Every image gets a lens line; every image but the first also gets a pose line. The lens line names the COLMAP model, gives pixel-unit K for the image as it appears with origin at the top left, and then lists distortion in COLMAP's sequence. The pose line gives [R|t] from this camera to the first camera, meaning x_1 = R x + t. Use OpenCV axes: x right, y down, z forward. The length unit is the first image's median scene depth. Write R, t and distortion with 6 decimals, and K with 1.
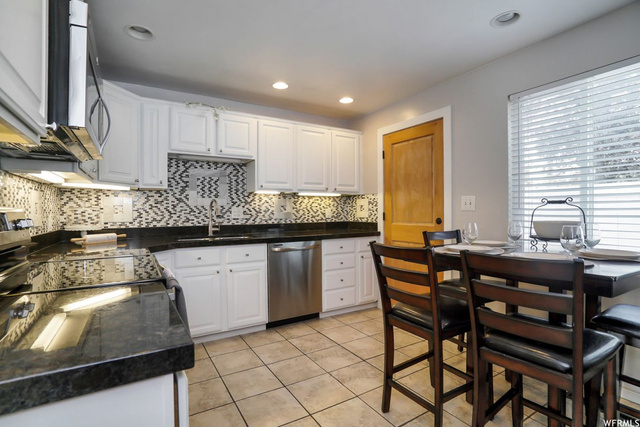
lens RADIAL K [[318.0, 0, 319.1], [0, 318.0, 211.6], [0, 0, 1]] dist [-0.008046, 0.000400]
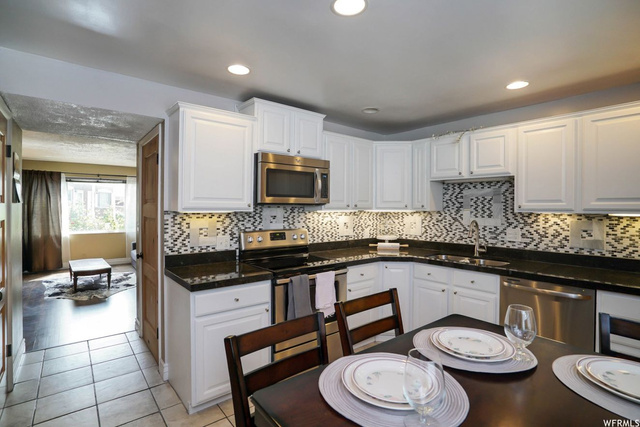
lens RADIAL K [[318.0, 0, 320.6], [0, 318.0, 211.3], [0, 0, 1]] dist [-0.008046, 0.000400]
pose [[0.182405, 0.017805, -0.983062, 0.547926], [-0.010857, 0.999812, 0.016094, -0.075801], [0.983164, 0.007737, 0.182564, 0.332300]]
